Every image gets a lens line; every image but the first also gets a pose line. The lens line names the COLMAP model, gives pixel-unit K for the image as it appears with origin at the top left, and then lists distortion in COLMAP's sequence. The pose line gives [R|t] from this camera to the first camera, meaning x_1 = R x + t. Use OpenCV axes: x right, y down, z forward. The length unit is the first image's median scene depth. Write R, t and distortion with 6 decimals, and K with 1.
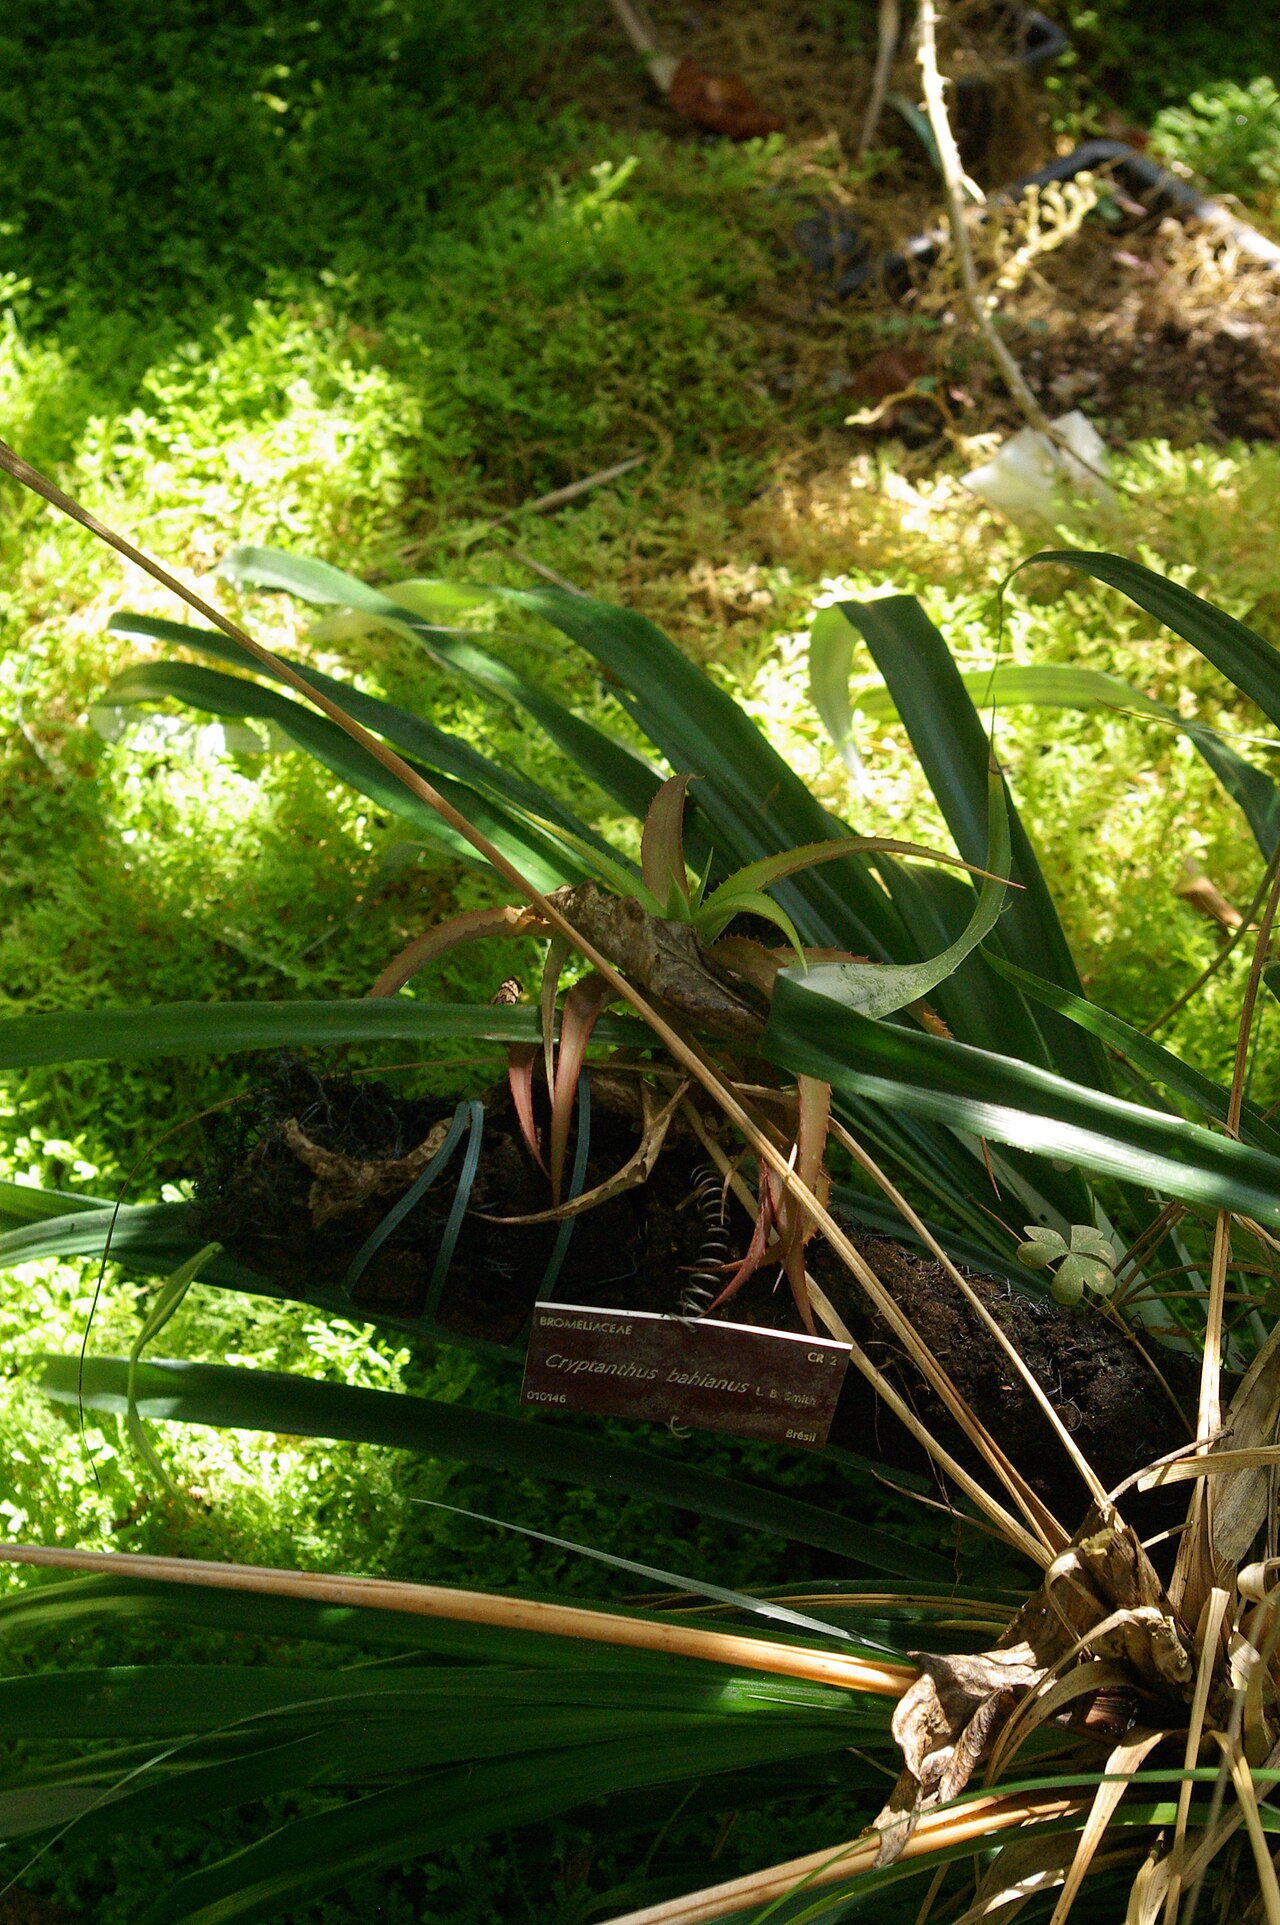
lens RADIAL K [[3268.0, 0, 640.0], [0, 3268.0, 962.5], [0, 0, 1]] dist [0.040317, 0.186796]
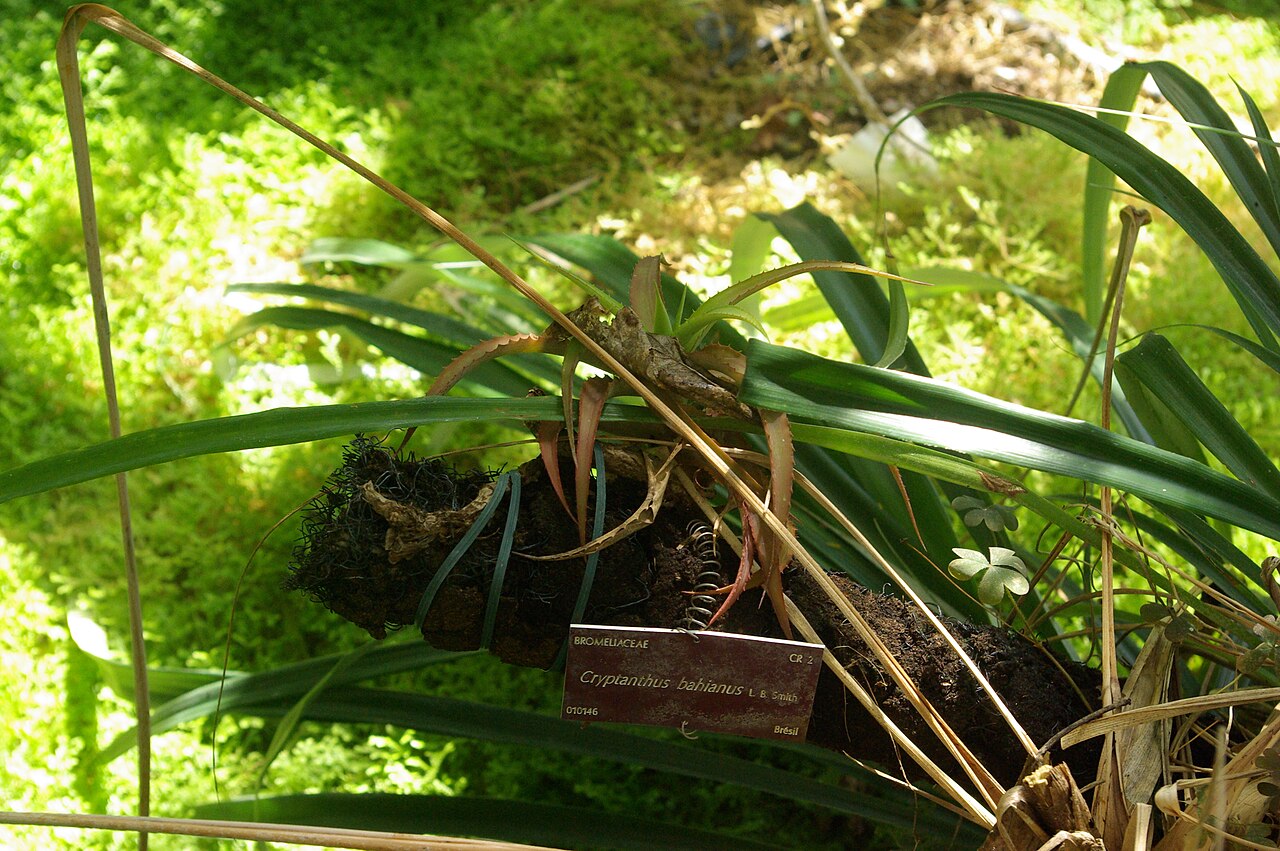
lens RADIAL K [[2173.0, 0, 640.0], [0, 2173.0, 425.5], [0, 0, 1]] dist [0.040317, 0.186796]
pose [[0.998095, -0.056876, 0.023910, -0.011488], [0.059150, 0.992316, -0.108674, 0.065972], [-0.017545, 0.109882, 0.993790, 0.090542]]
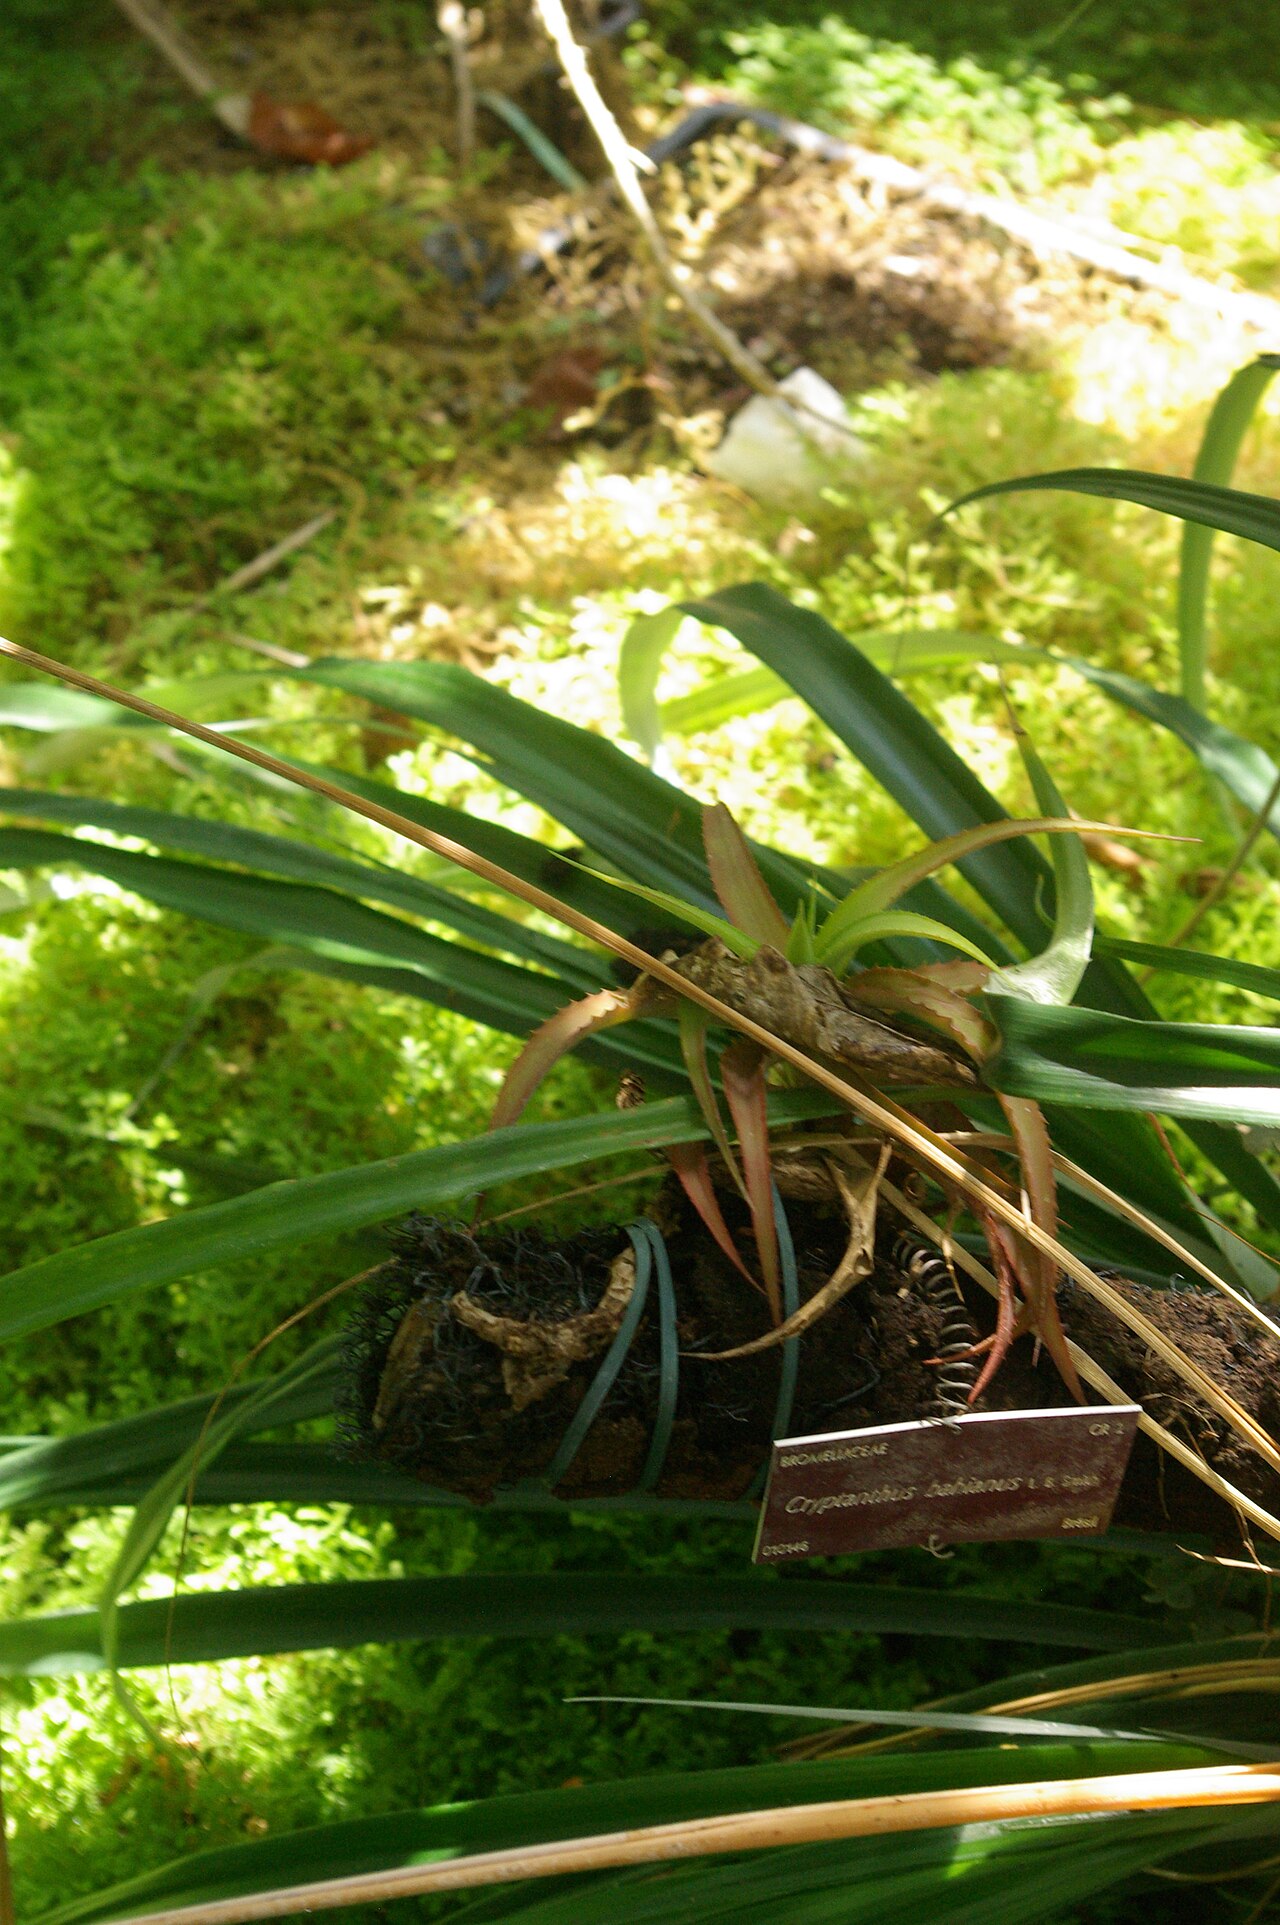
lens RADIAL K [[3268.0, 0, 640.0], [0, 3268.0, 962.5], [0, 0, 1]] dist [0.040317, 0.186796]
pose [[0.966901, -0.210401, 0.144338, -0.087890], [0.212965, 0.977057, -0.002372, -0.011705], [-0.140527, 0.033033, 0.989526, 0.094456]]
